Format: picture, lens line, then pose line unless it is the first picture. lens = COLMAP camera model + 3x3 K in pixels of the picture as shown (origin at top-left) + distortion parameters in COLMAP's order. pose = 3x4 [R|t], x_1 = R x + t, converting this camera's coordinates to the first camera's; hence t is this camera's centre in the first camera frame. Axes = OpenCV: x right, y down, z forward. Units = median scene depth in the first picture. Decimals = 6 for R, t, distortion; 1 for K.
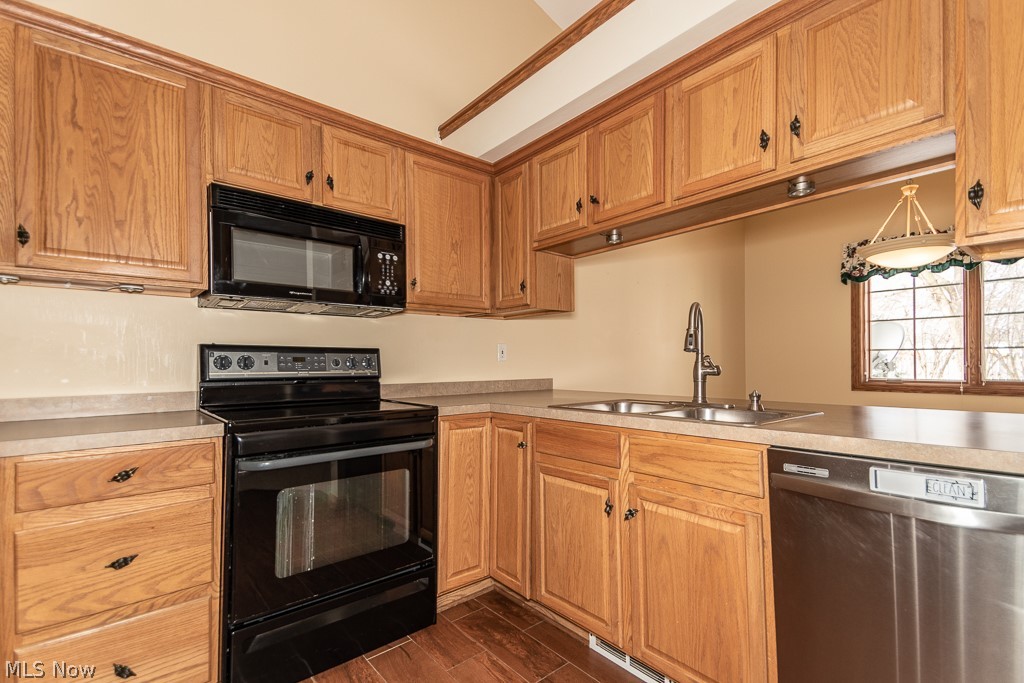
lens RADIAL K [[472.1, 0, 514.3], [0, 472.1, 358.9], [0, 0, 1]] dist [0.042035, -0.000934]
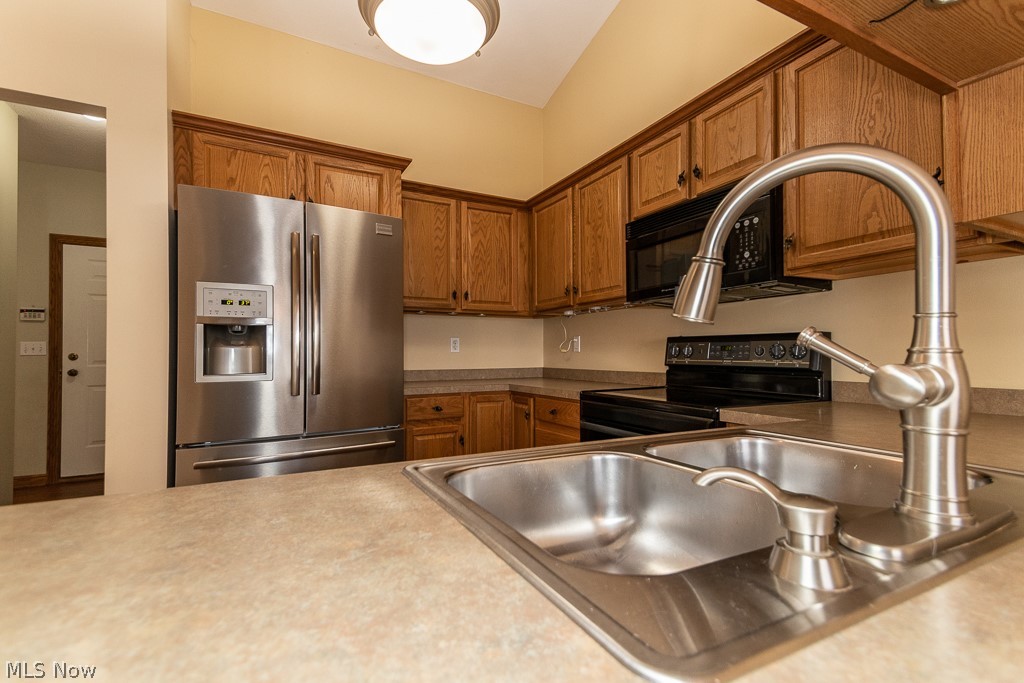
lens RADIAL K [[469.4, 0, 508.2], [0, 469.4, 347.8], [0, 0, 1]] dist [0.085390, -0.032564]
pose [[-0.218860, -0.010130, -0.975704, 0.641436], [0.015510, 0.999784, -0.013859, 0.007416], [0.975633, -0.018166, -0.218655, 0.778957]]
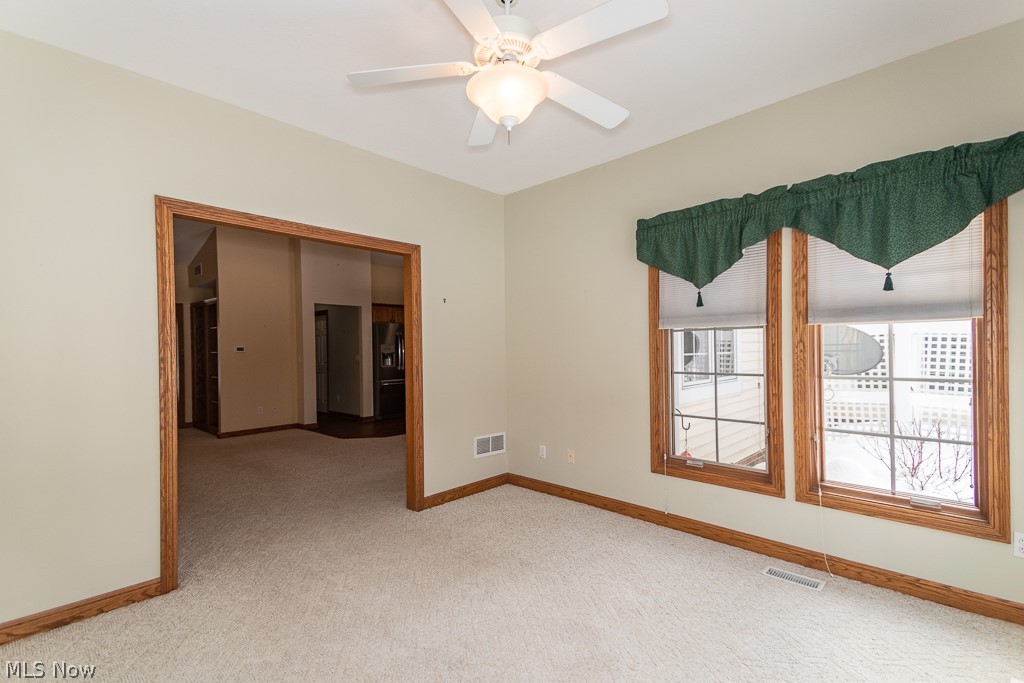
lens RADIAL K [[469.4, 0, 508.2], [0, 469.4, 347.8], [0, 0, 1]] dist [0.085390, -0.032564]
pose [[0.119077, 0.000202, -0.992885, 3.994170], [0.021403, 0.999767, 0.002770, -0.100693], [0.992654, -0.021581, 0.119045, 0.593018]]
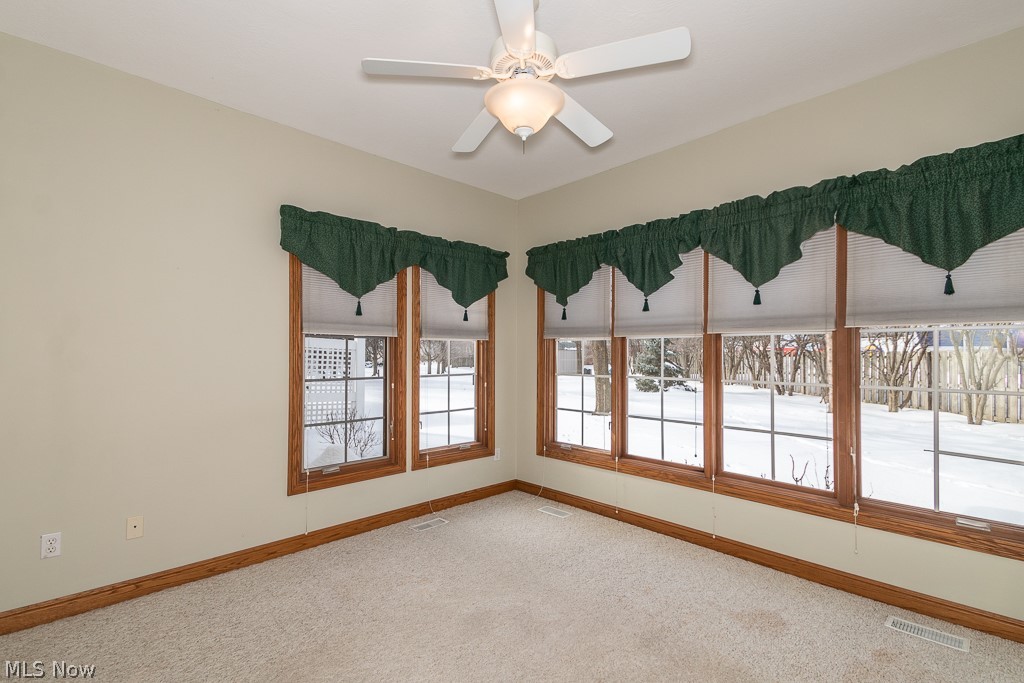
lens RADIAL K [[464.7, 0, 517.2], [0, 464.7, 359.1], [0, 0, 1]] dist [0.068556, -0.030628]
pose [[0.996469, 0.001339, 0.083951, 2.987036], [-0.002935, 0.999817, 0.018883, -0.101087], [-0.083910, -0.019063, 0.996291, -0.210555]]
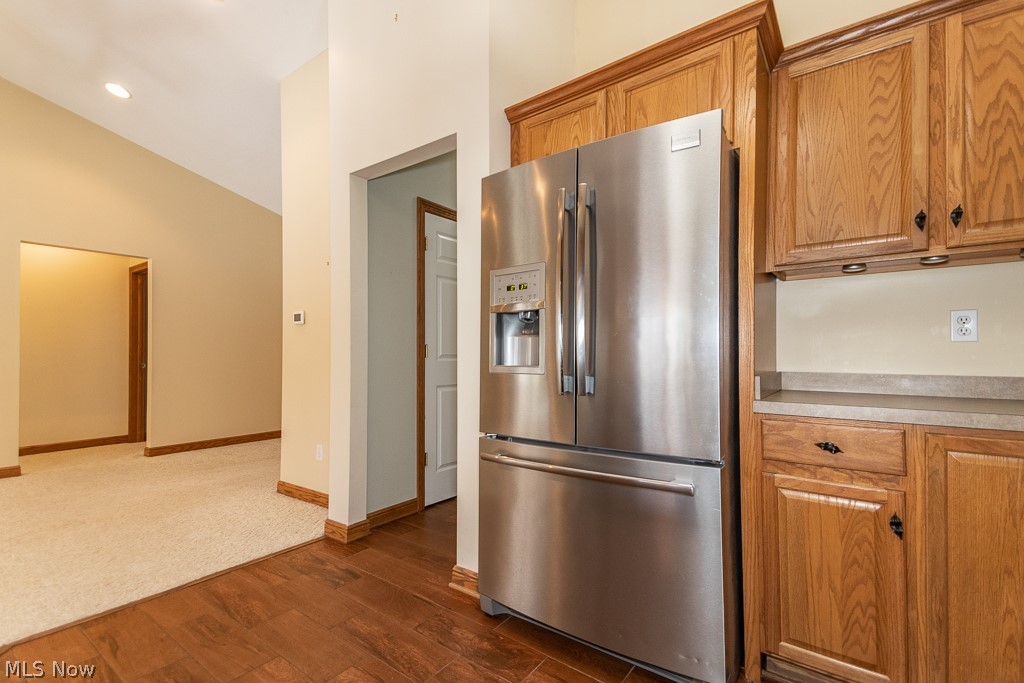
lens RADIAL K [[469.4, 0, 508.2], [0, 469.4, 347.8], [0, 0, 1]] dist [0.085390, -0.032564]
pose [[-0.974061, -0.003757, -0.226253, 0.045499], [0.002788, 0.999587, -0.028603, 0.030449], [0.226267, -0.028492, -0.973649, 0.870706]]
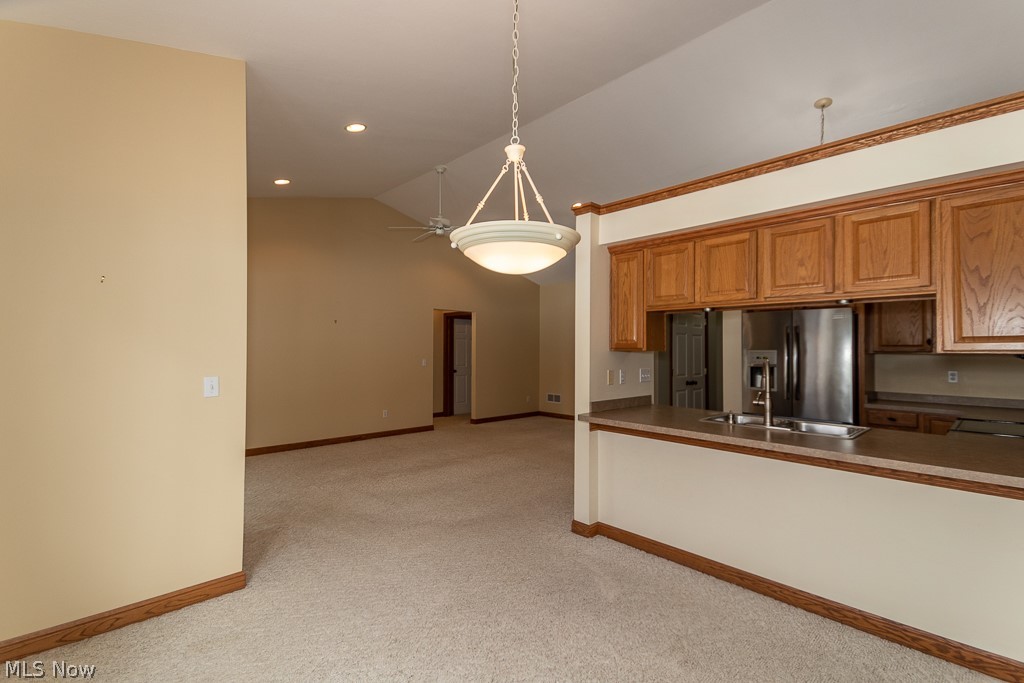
lens RADIAL K [[469.4, 0, 508.2], [0, 469.4, 347.8], [0, 0, 1]] dist [0.085390, -0.032564]
pose [[-0.997487, -0.004447, -0.070705, 1.199264], [-0.003400, 0.999883, -0.014921, -0.112205], [0.070763, -0.014643, -0.997386, 2.231752]]
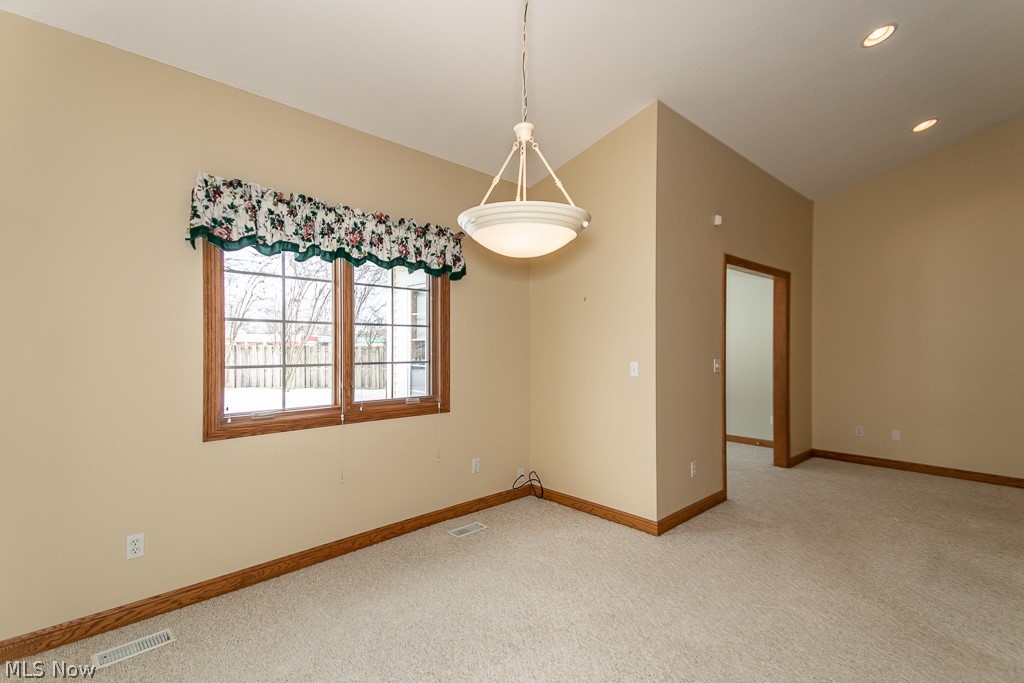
lens RADIAL K [[469.4, 0, 508.2], [0, 469.4, 347.8], [0, 0, 1]] dist [0.085390, -0.032564]
pose [[-0.058058, 0.001172, 0.998313, 0.262162], [-0.010360, 0.999945, -0.001777, -0.095105], [-0.998259, -0.010446, -0.058042, 1.444656]]
